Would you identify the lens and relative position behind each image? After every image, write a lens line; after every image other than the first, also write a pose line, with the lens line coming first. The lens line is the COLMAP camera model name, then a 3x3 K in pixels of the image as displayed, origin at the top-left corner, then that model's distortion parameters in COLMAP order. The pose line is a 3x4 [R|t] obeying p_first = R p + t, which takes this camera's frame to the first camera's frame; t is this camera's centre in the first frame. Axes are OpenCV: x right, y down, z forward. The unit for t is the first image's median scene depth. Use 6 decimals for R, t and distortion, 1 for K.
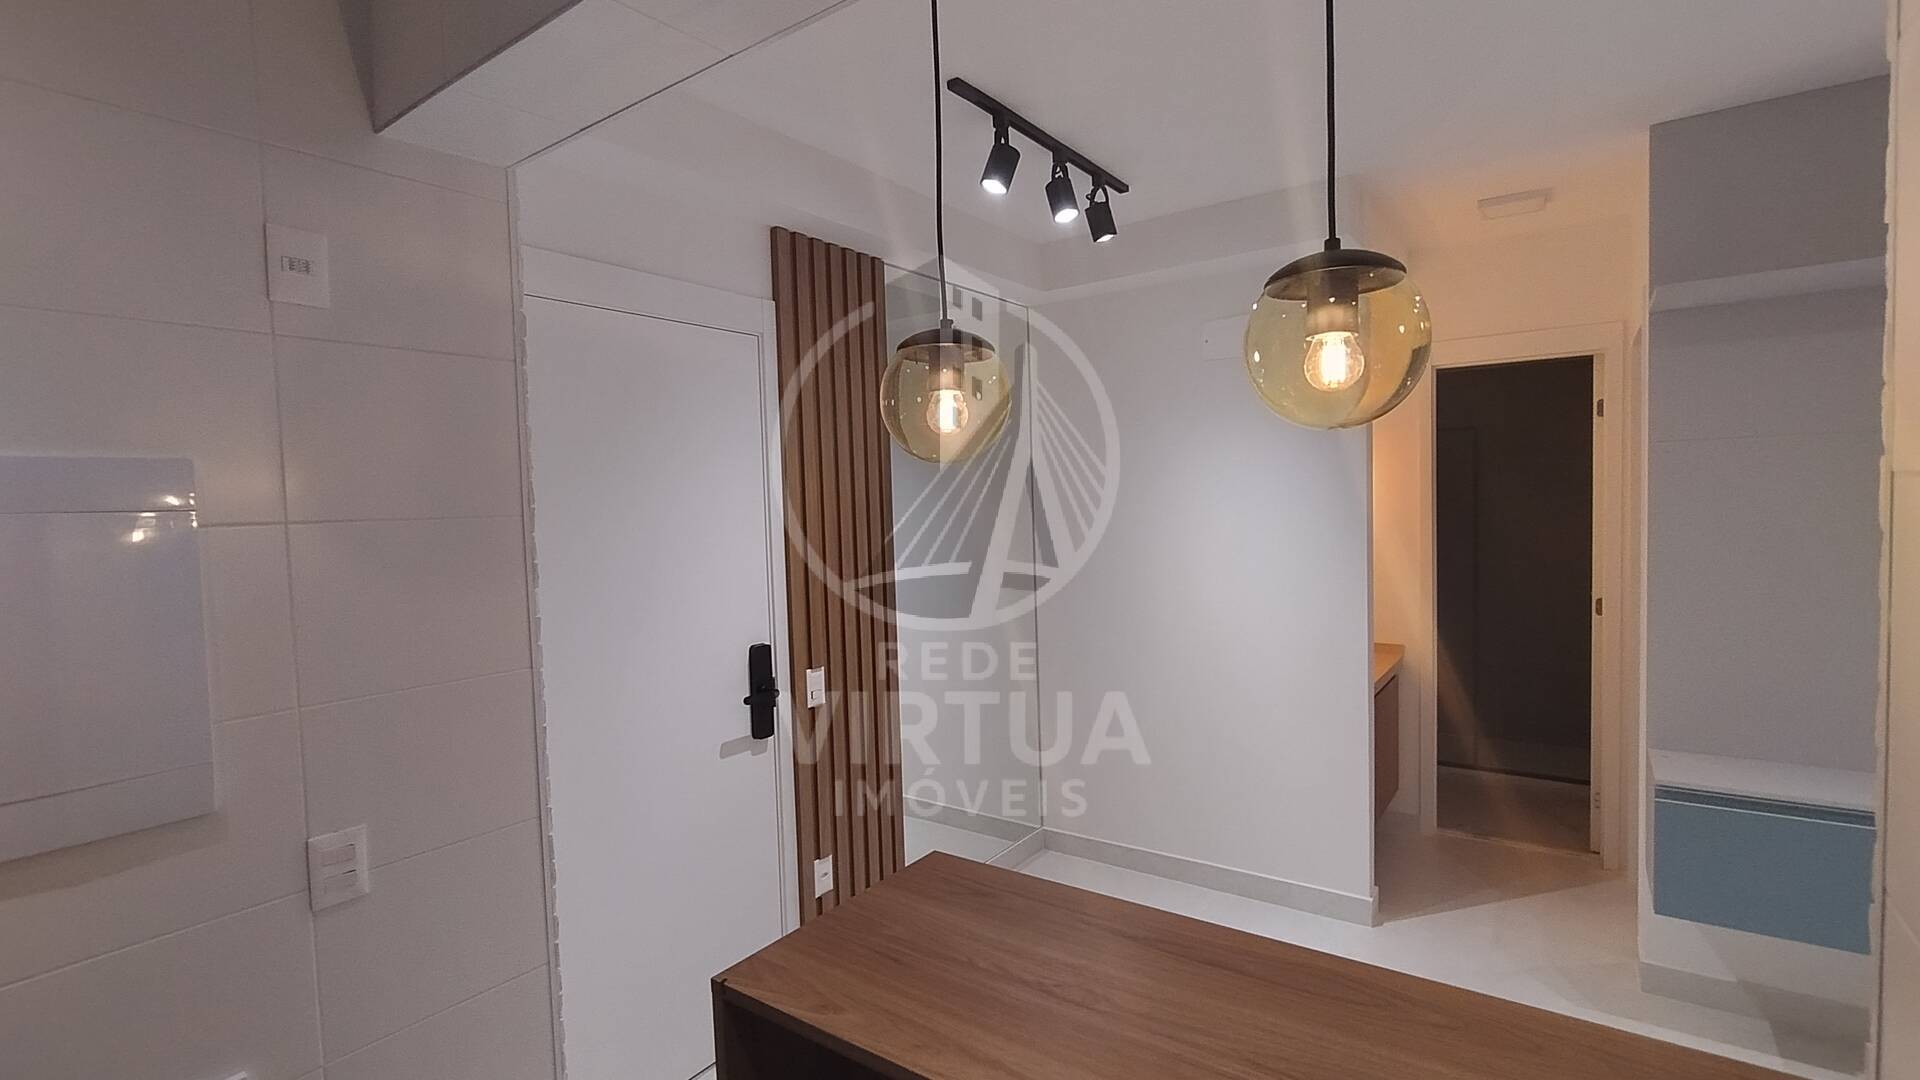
lens RADIAL K [[873.1, 0, 949.4], [0, 873.1, 544.0], [0, 0, 1]] dist [-0.011306, 0.003312]
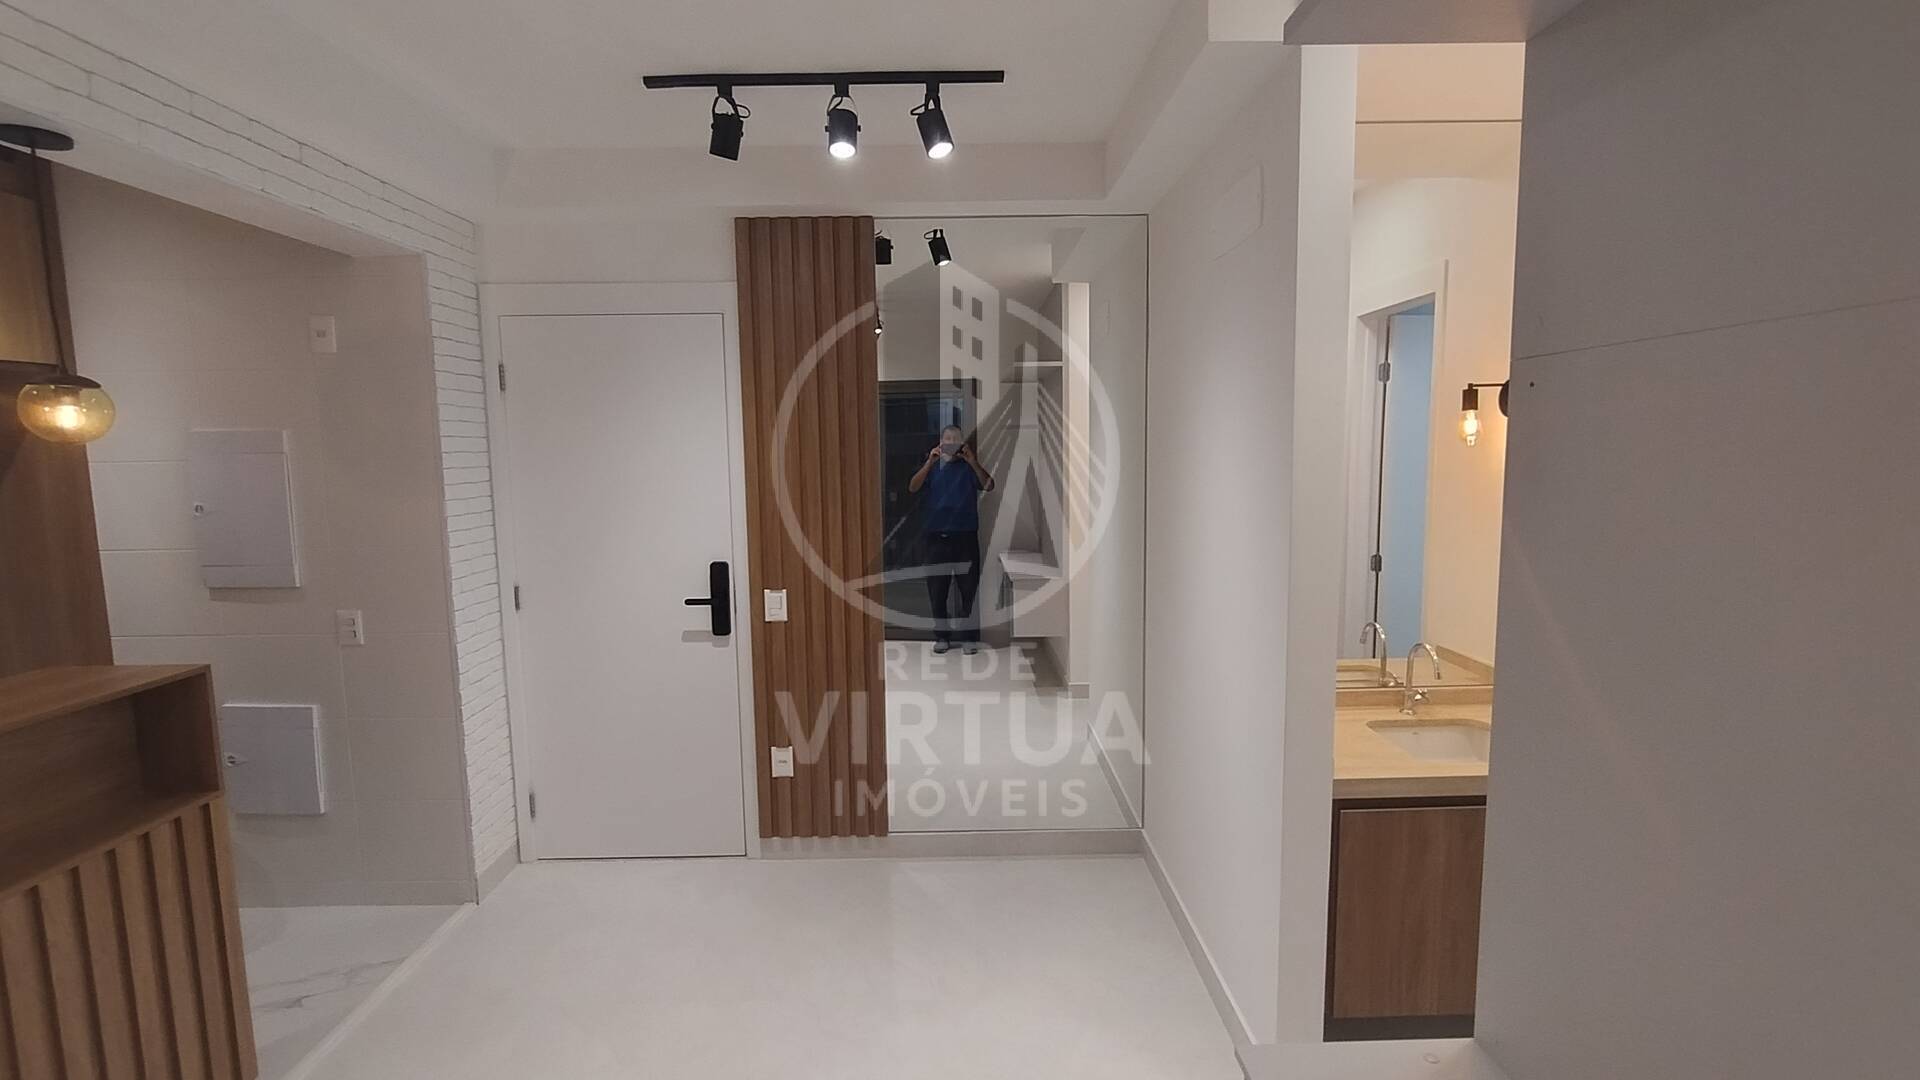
lens RADIAL K [[873.1, 0, 952.1], [0, 873.1, 545.1], [0, 0, 1]] dist [-0.011306, 0.003312]
pose [[0.594477, 0.113438, -0.796071, 0.975944], [-0.044040, 0.993106, 0.108628, -0.060654], [0.802905, -0.029518, 0.595375, 0.511860]]
